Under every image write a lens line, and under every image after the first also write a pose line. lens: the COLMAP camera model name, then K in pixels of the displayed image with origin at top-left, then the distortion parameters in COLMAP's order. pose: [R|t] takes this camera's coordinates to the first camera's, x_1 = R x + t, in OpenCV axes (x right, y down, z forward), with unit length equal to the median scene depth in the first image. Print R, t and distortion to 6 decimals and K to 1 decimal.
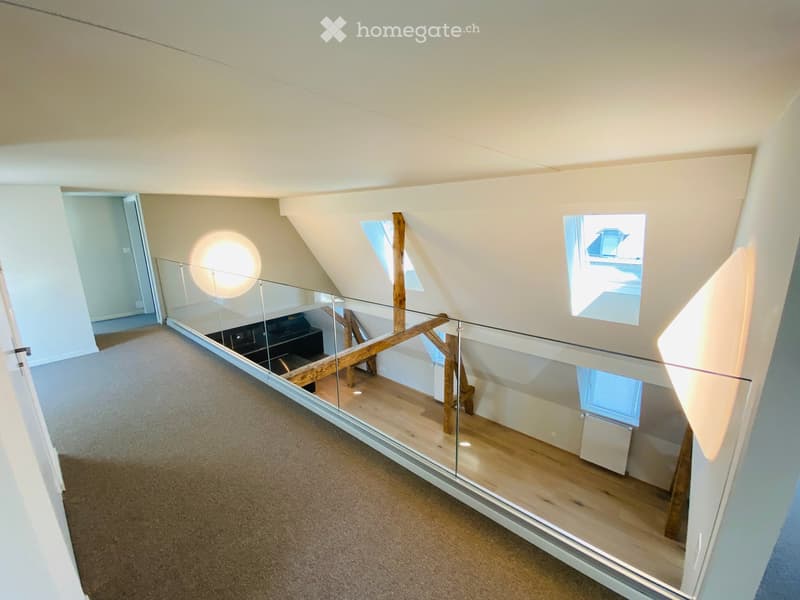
lens RADIAL K [[332.9, 0, 400.6], [0, 332.9, 296.1], [0, 0, 1]] dist [0.009348, -0.010155]
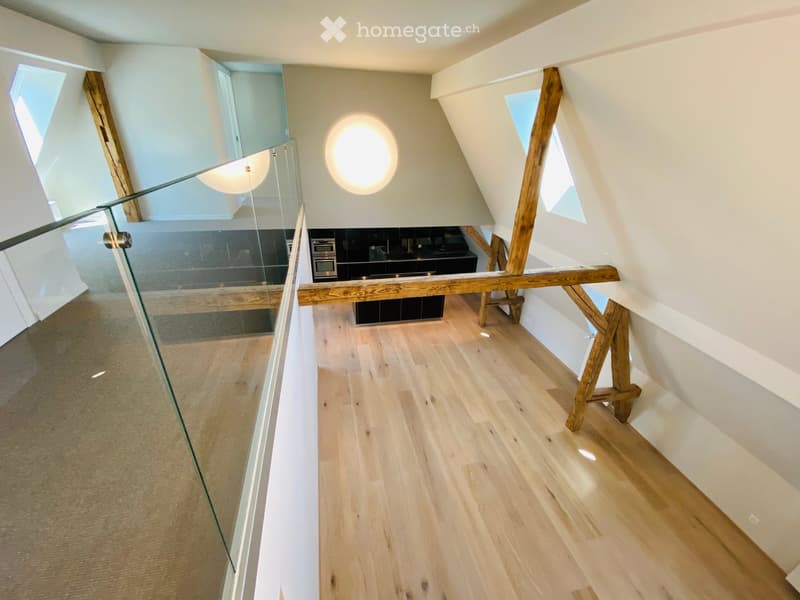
lens RADIAL K [[332.9, 0, 399.4], [0, 332.9, 300.2], [0, 0, 1]] dist [0.009348, -0.010155]
pose [[0.804931, 0.298214, -0.512986, 0.156109], [-0.174908, 0.945366, 0.275118, 0.010179], [0.567004, -0.131726, 0.813114, 0.273266]]
